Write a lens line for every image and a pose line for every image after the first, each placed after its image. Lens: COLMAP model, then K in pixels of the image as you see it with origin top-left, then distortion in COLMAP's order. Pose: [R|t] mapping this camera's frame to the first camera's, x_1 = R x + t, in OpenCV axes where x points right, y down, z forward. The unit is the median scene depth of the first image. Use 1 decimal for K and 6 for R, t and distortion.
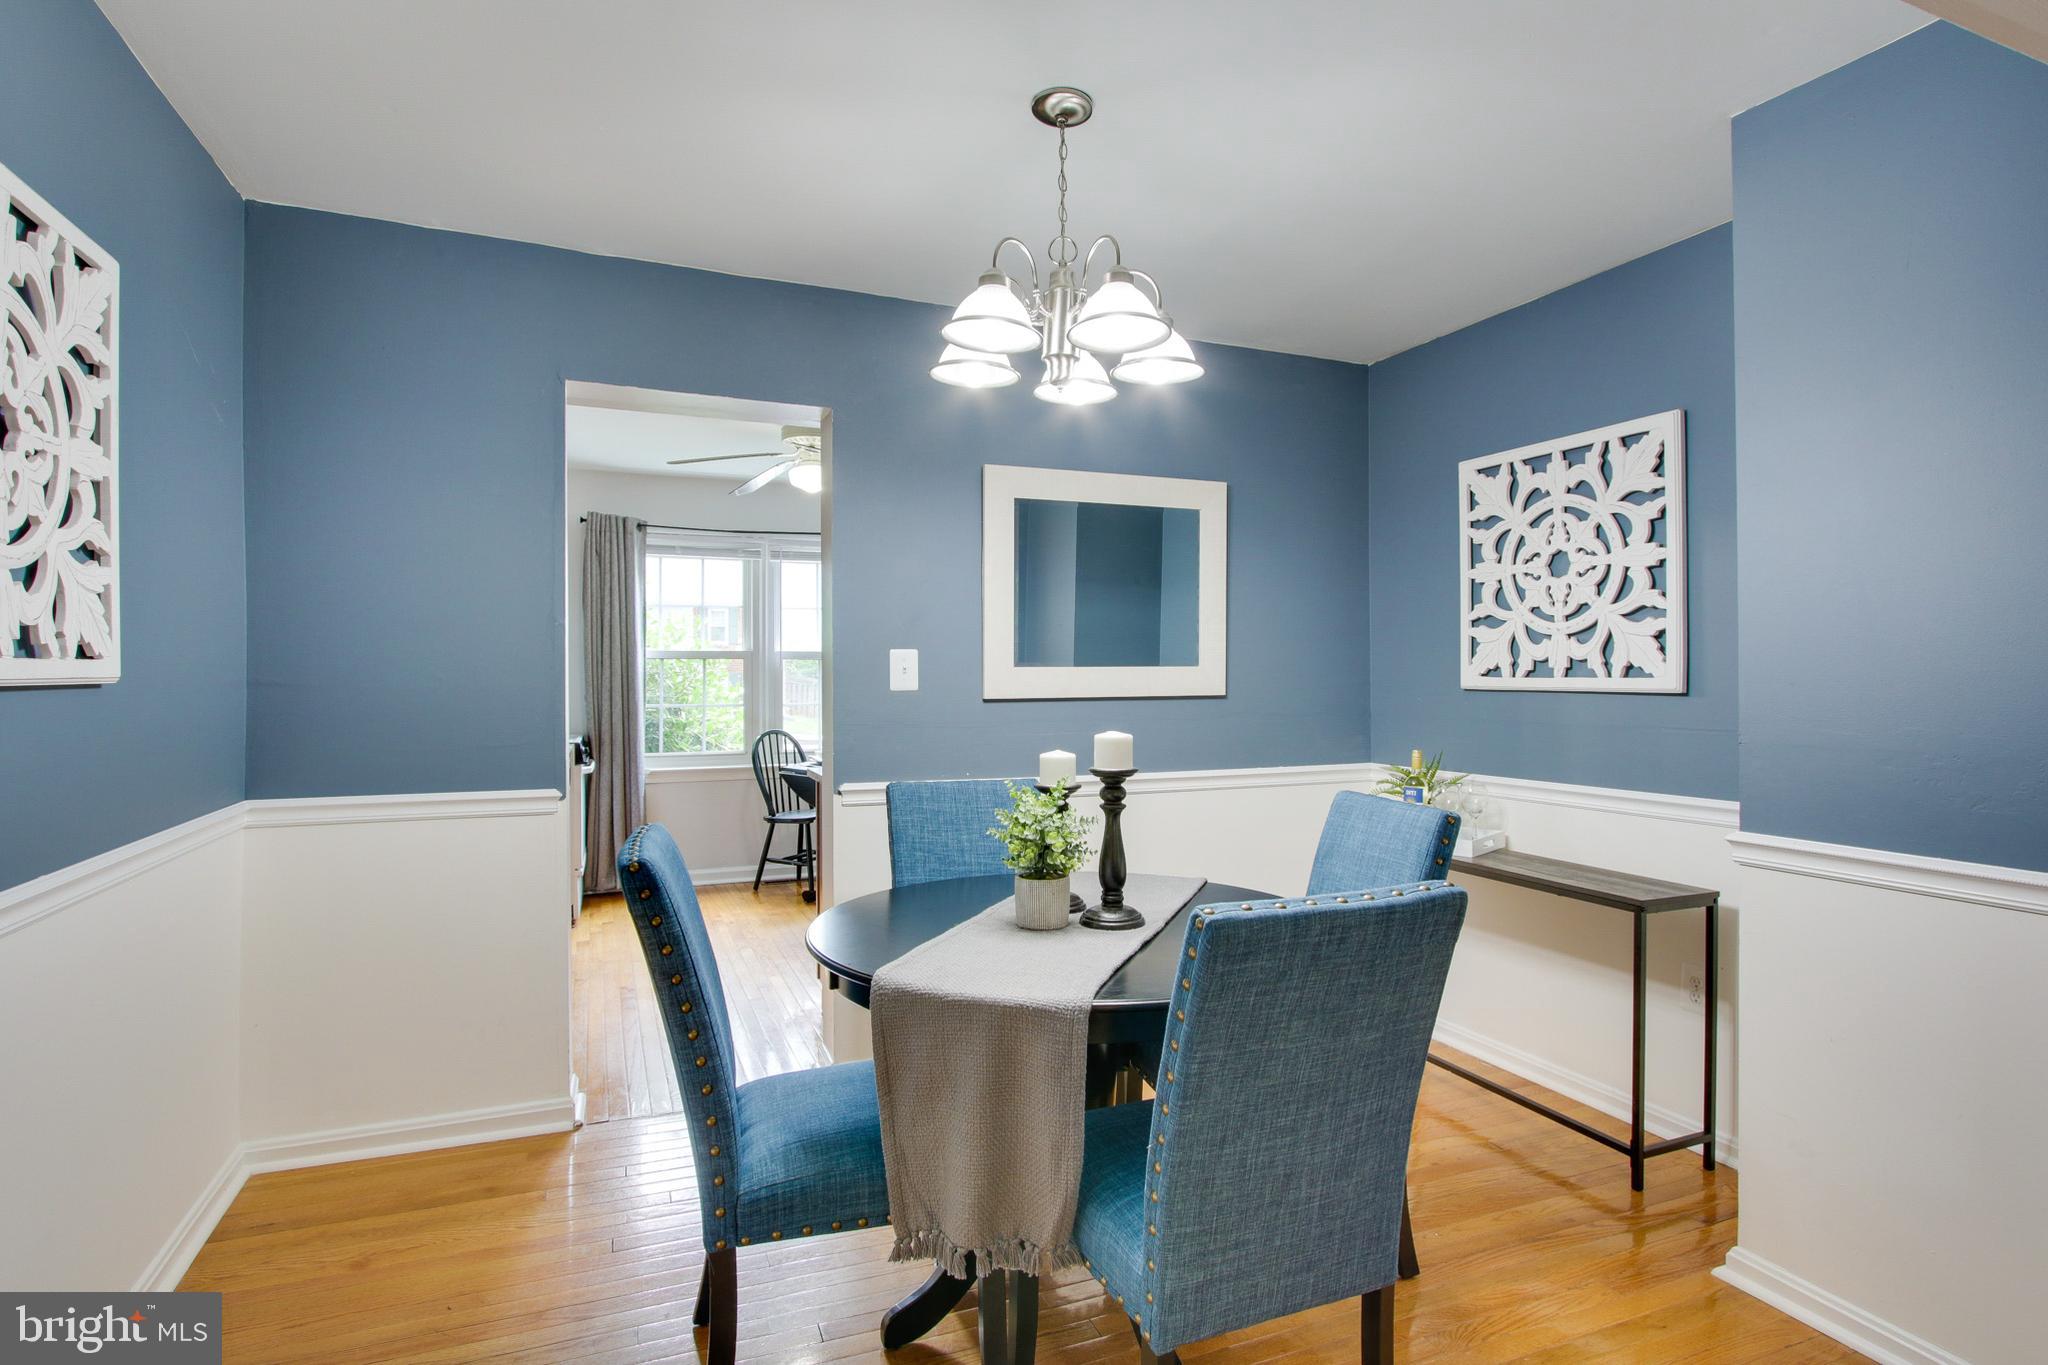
lens RADIAL K [[991.4, 0, 1025.5], [0, 991.4, 672.6], [0, 0, 1]] dist [-0.014060, 0.000192]
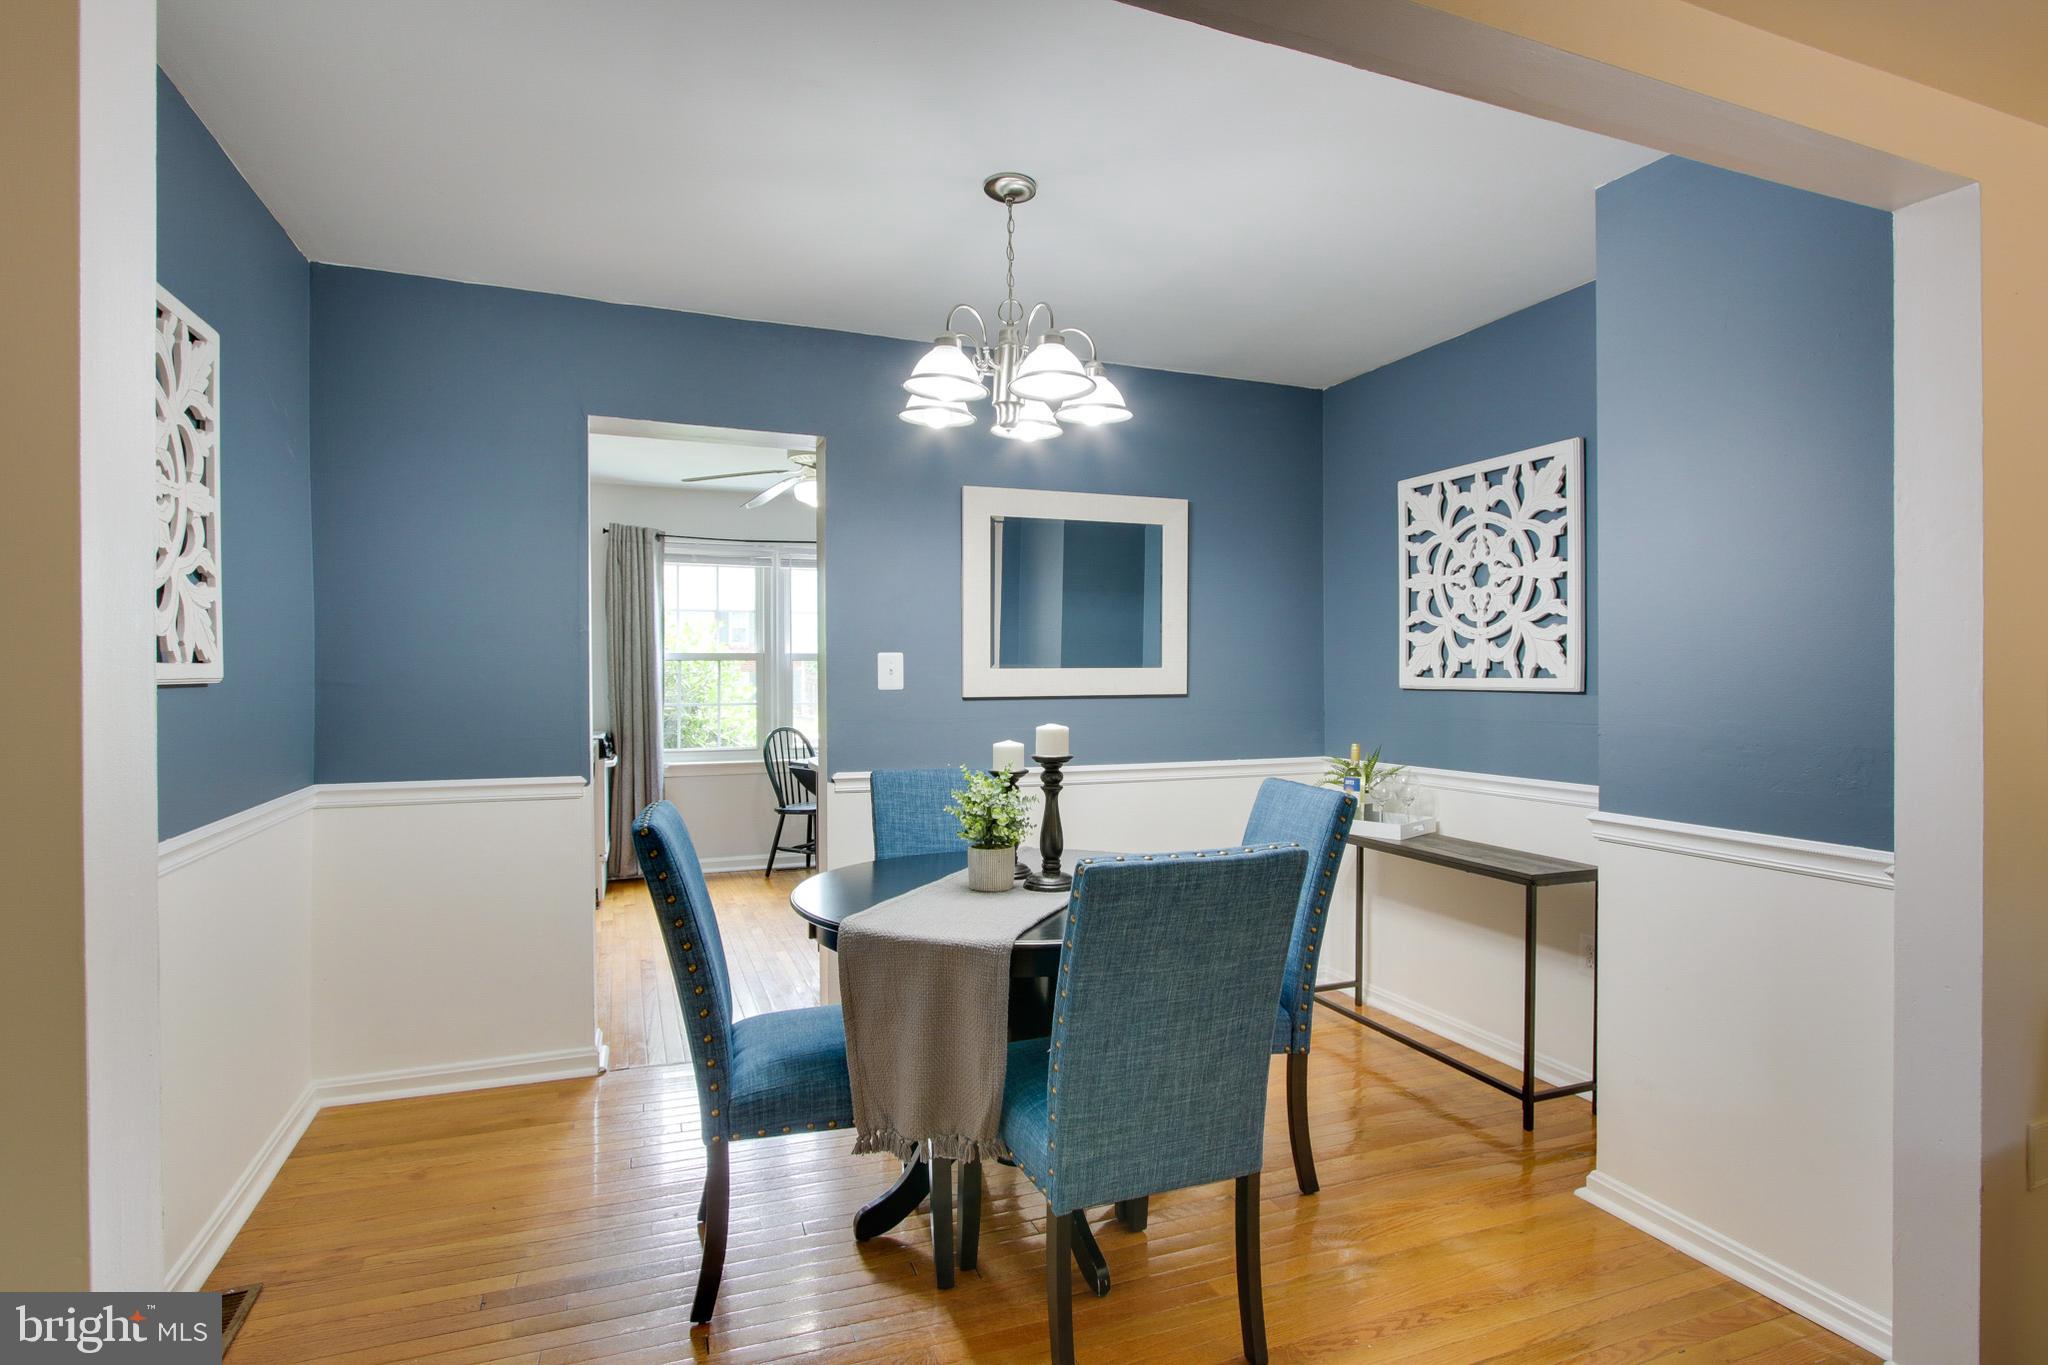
lens RADIAL K [[979.0, 0, 1024.0], [0, 979.0, 682.5], [0, 0, 1]] dist [-0.015504, 0.000648]
pose [[0.999847, -0.000017, -0.017502, 0.056021], [0.000188, 0.999952, 0.009750, -0.000867], [0.017501, -0.009752, 0.999799, -0.117878]]
